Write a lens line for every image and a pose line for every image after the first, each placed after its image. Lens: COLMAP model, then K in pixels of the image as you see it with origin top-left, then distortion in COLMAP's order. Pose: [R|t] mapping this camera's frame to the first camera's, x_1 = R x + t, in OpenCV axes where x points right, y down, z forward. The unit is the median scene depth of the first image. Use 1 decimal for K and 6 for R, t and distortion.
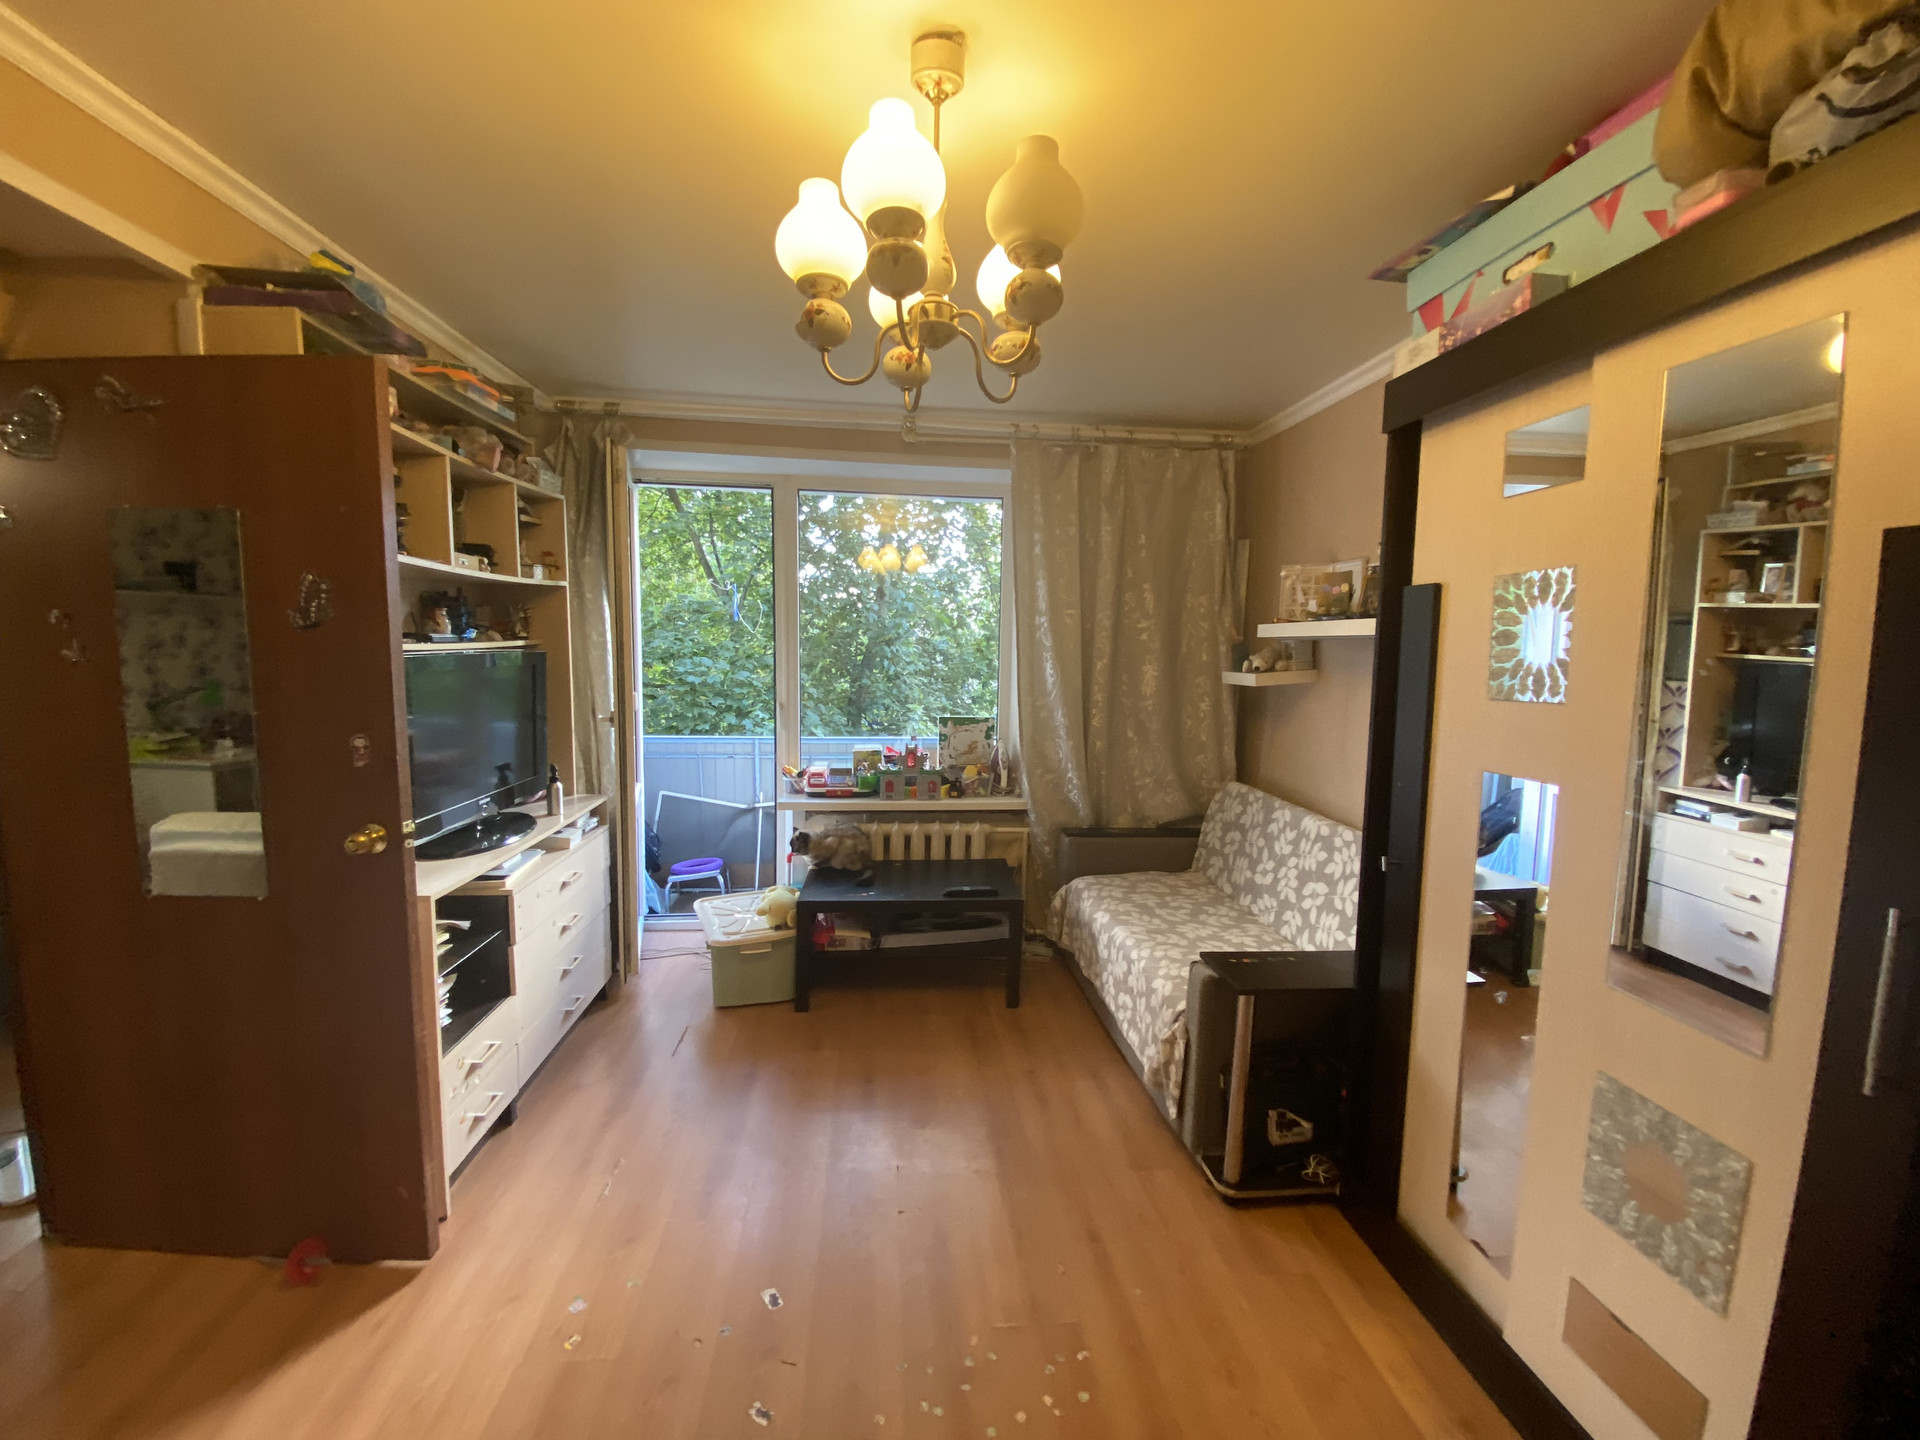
lens RADIAL K [[772.6, 0, 960.0], [0, 772.6, 720.0], [0, 0, 1]] dist [0.018985, -0.020823]
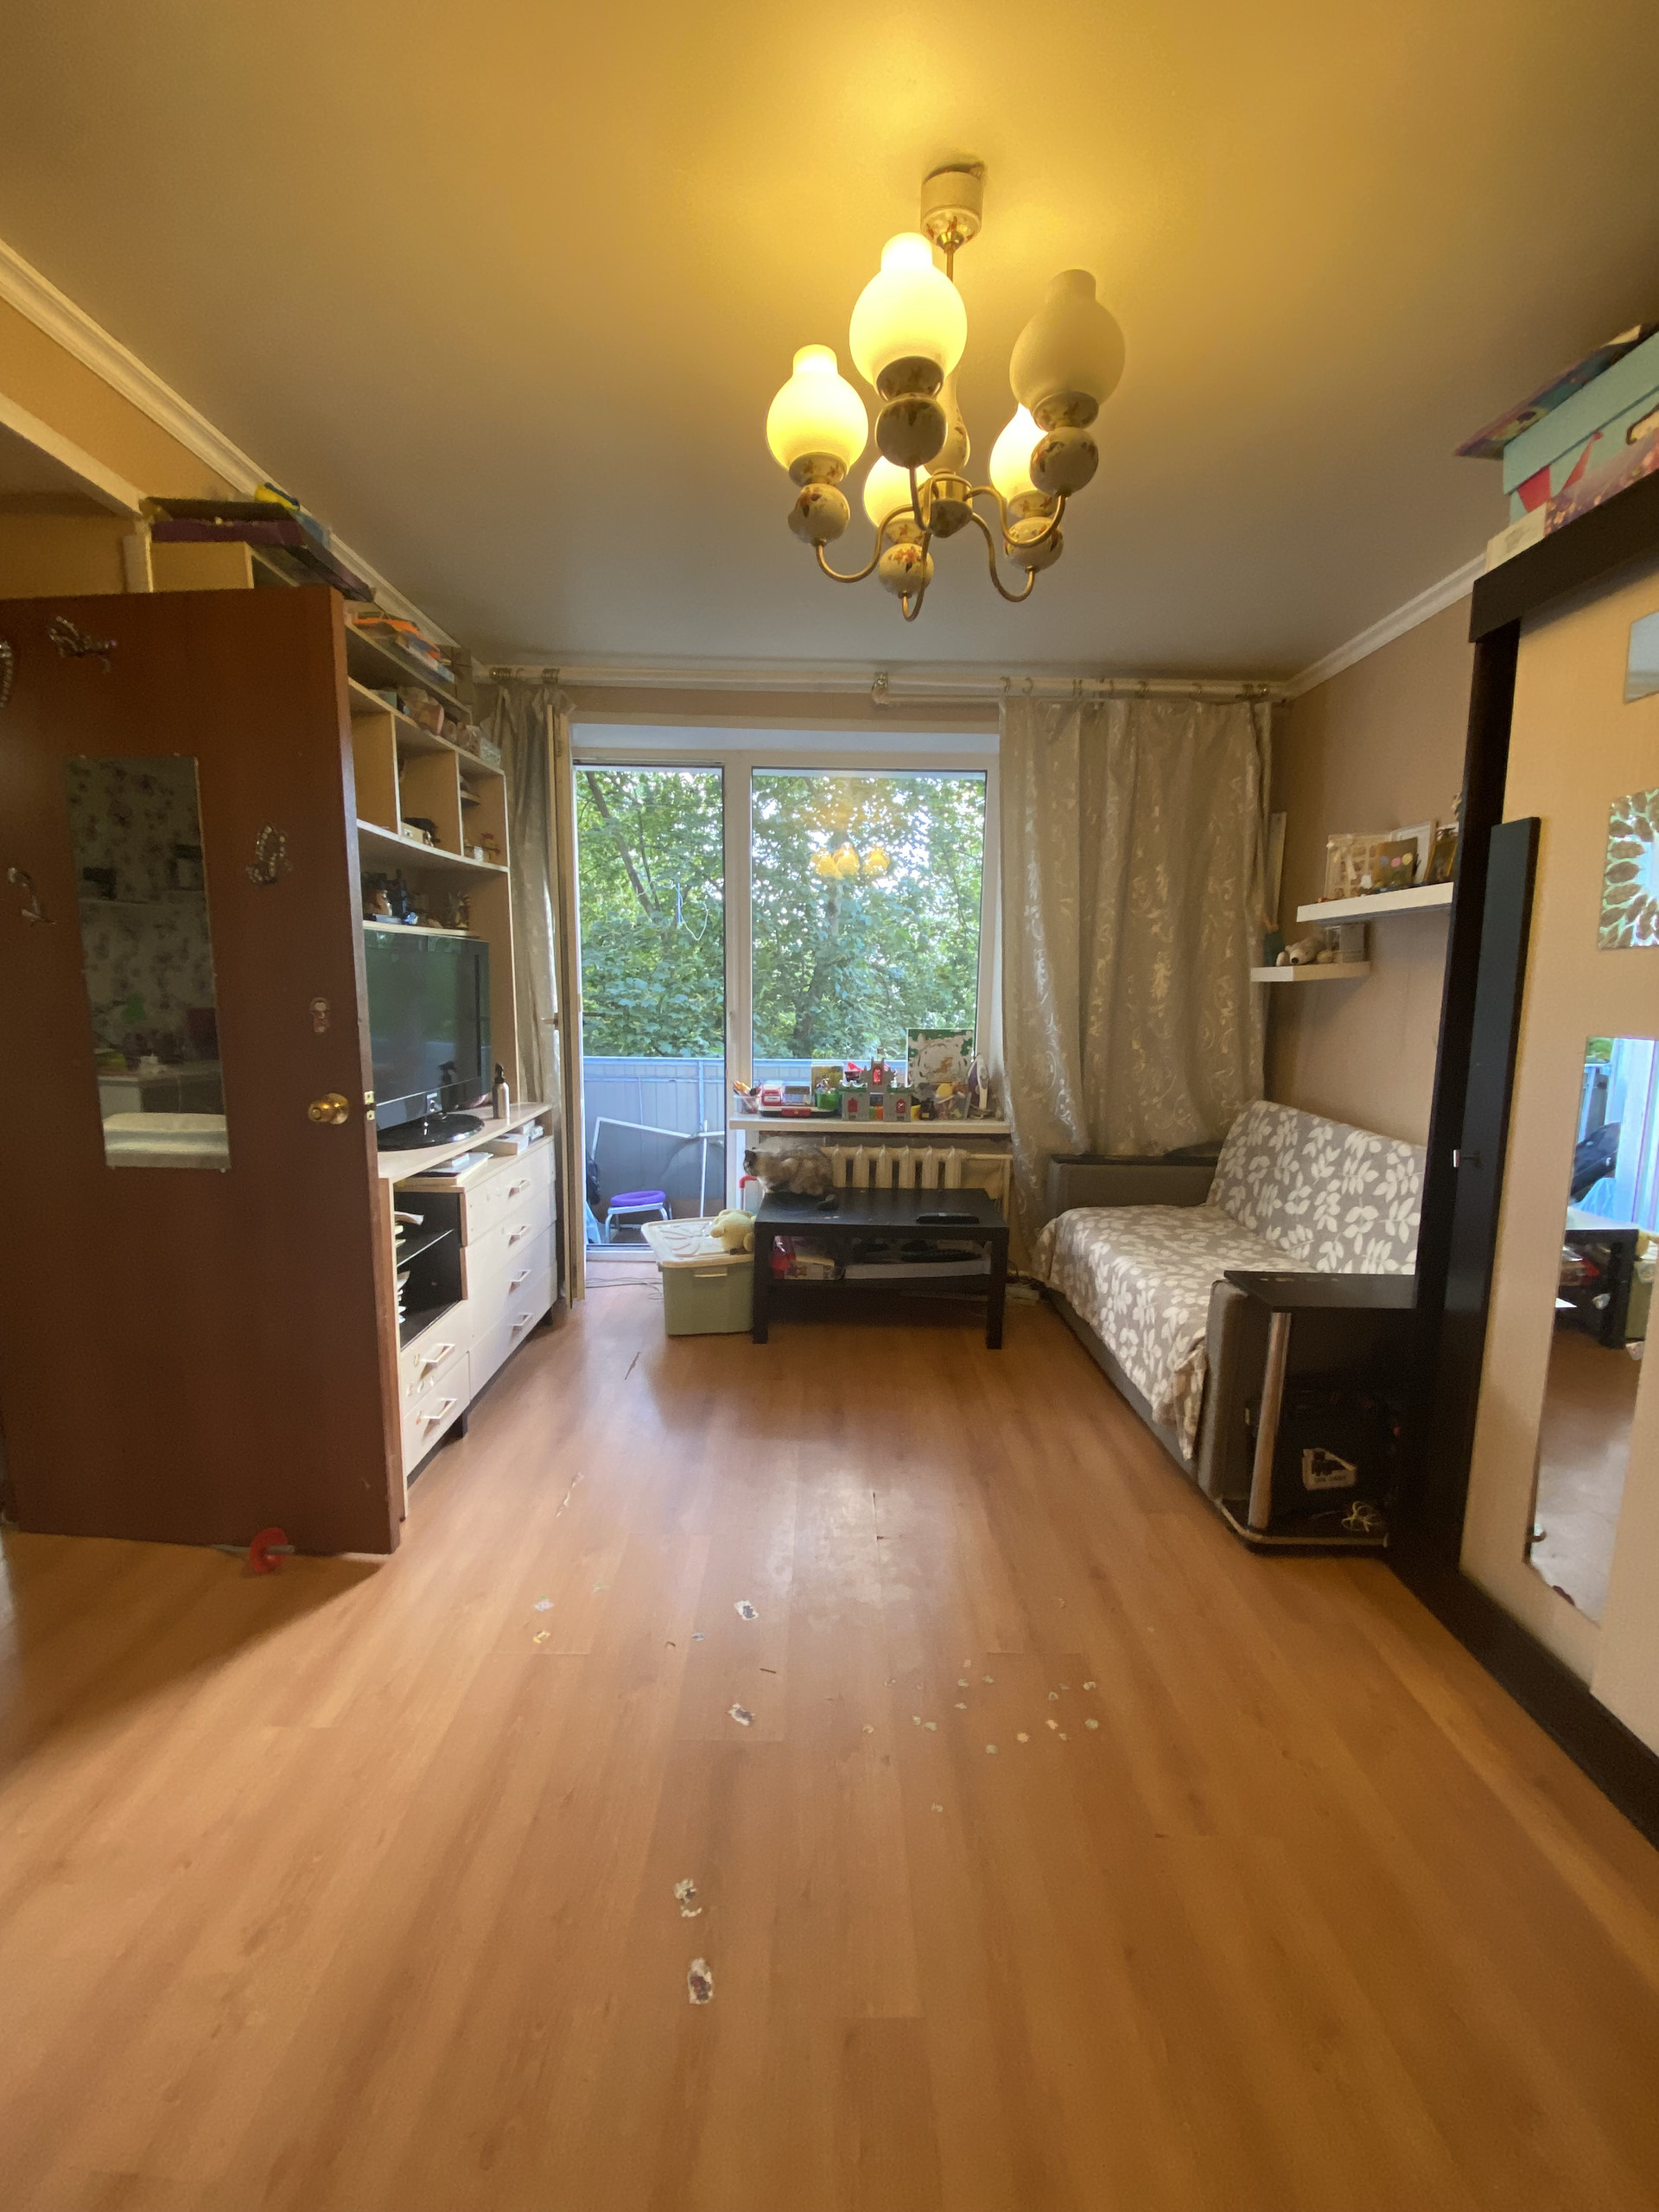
lens RADIAL K [[891.3, 0, 831.8], [0, 891.3, 1103.8], [0, 0, 1]] dist [0.018637, -0.021400]
pose [[0.995654, 0.008991, -0.092698, -0.028893], [-0.005434, 0.999242, 0.038559, 0.061240], [0.092975, -0.037888, 0.994947, -0.022454]]
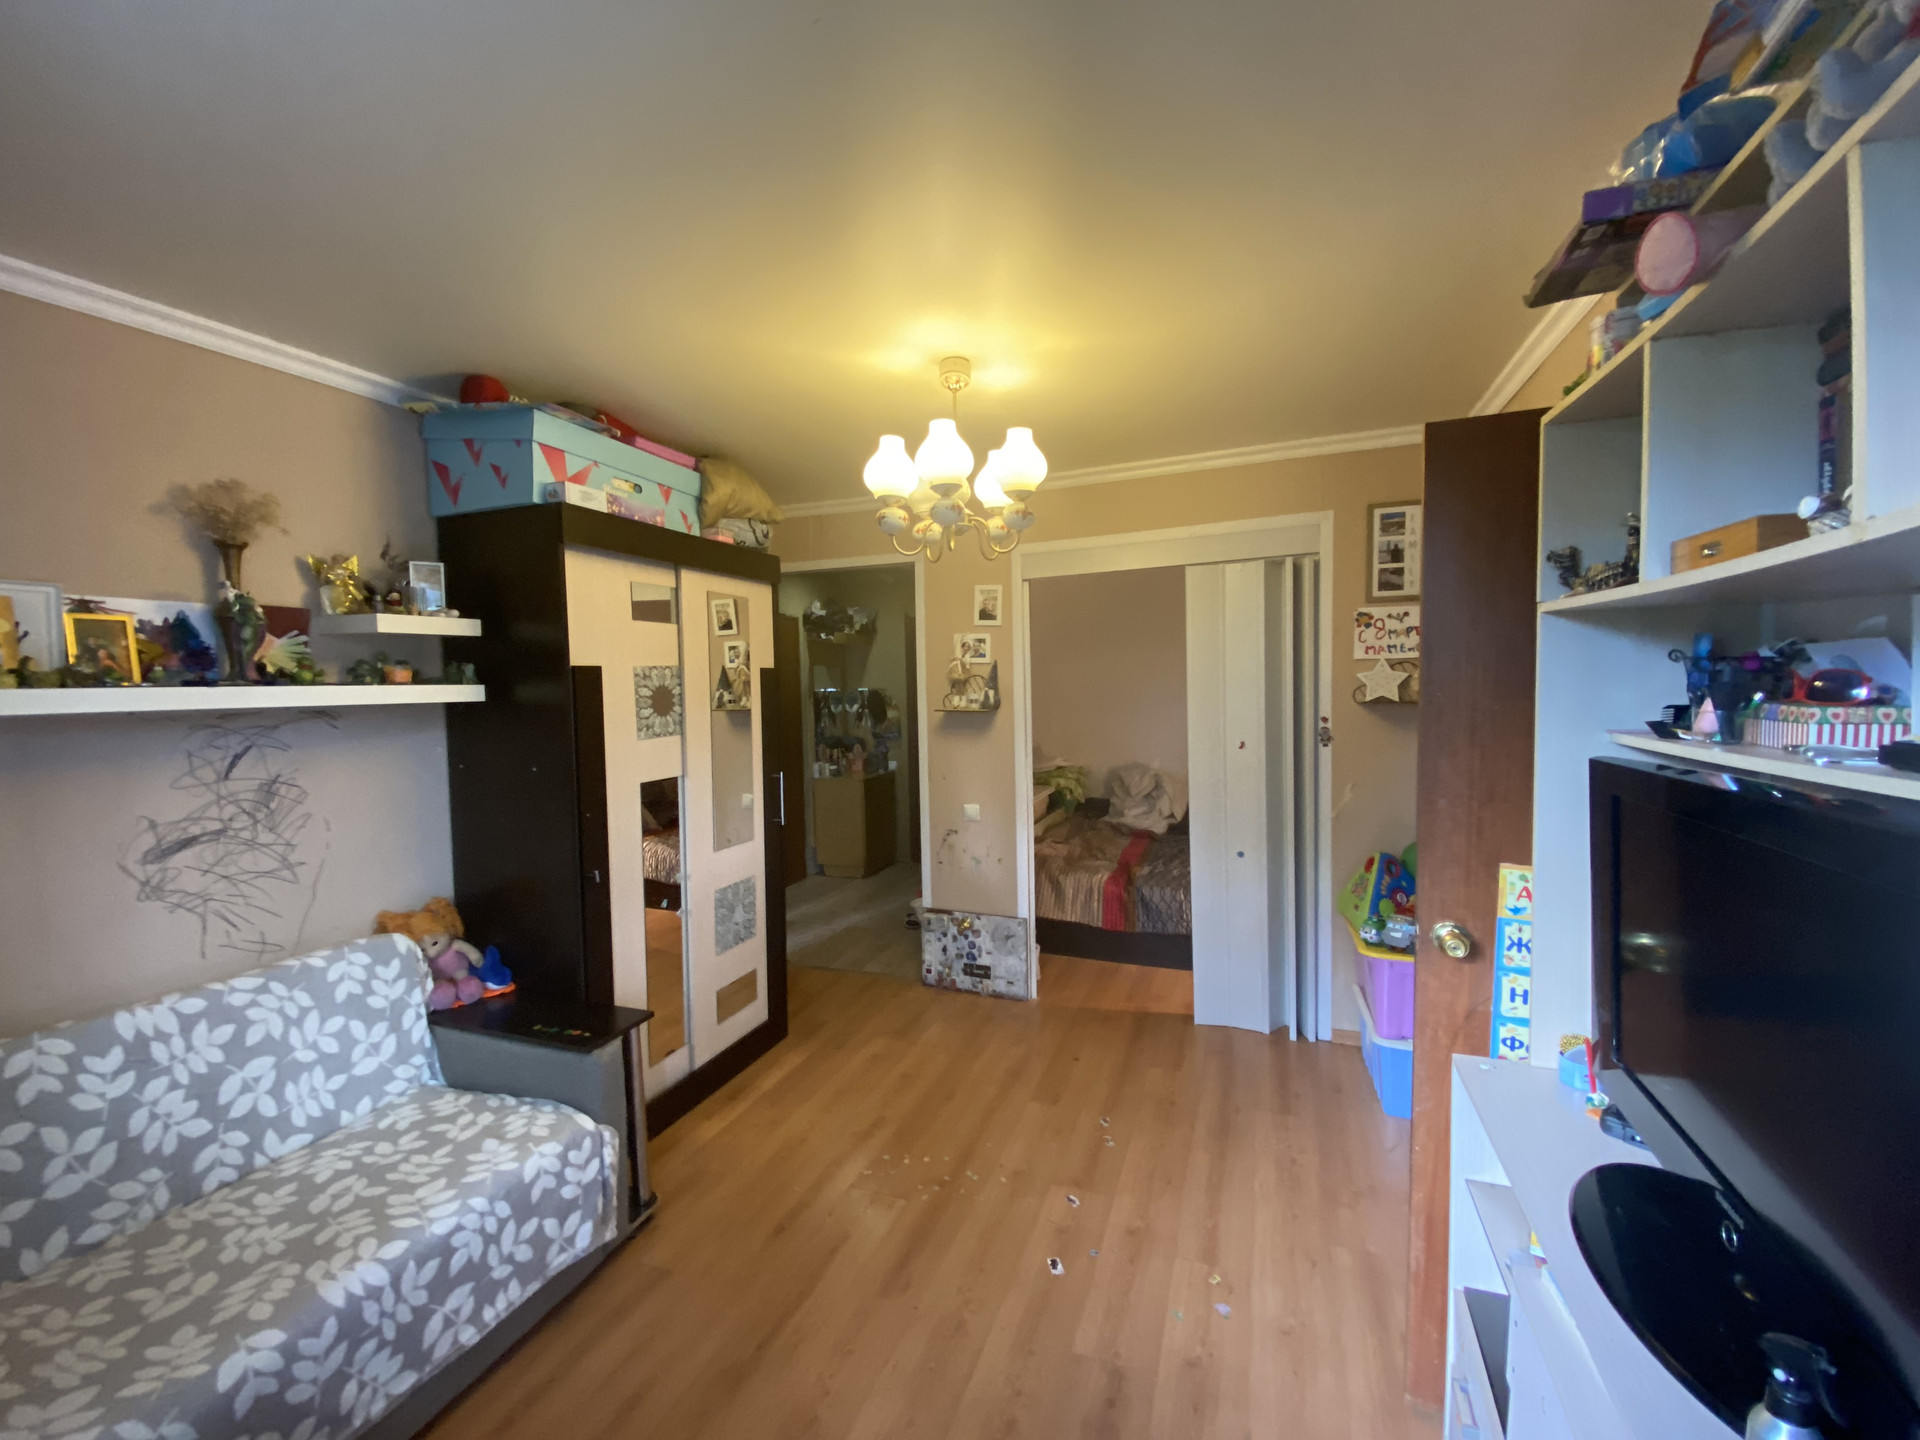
lens RADIAL K [[773.6, 0, 960.0], [0, 773.6, 720.0], [0, 0, 1]] dist [0.018637, -0.021400]
pose [[-0.892599, -0.021292, 0.450348, -0.392418], [0.046204, 0.989305, 0.138350, -0.154282], [-0.448478, 0.144299, -0.882069, 1.243839]]
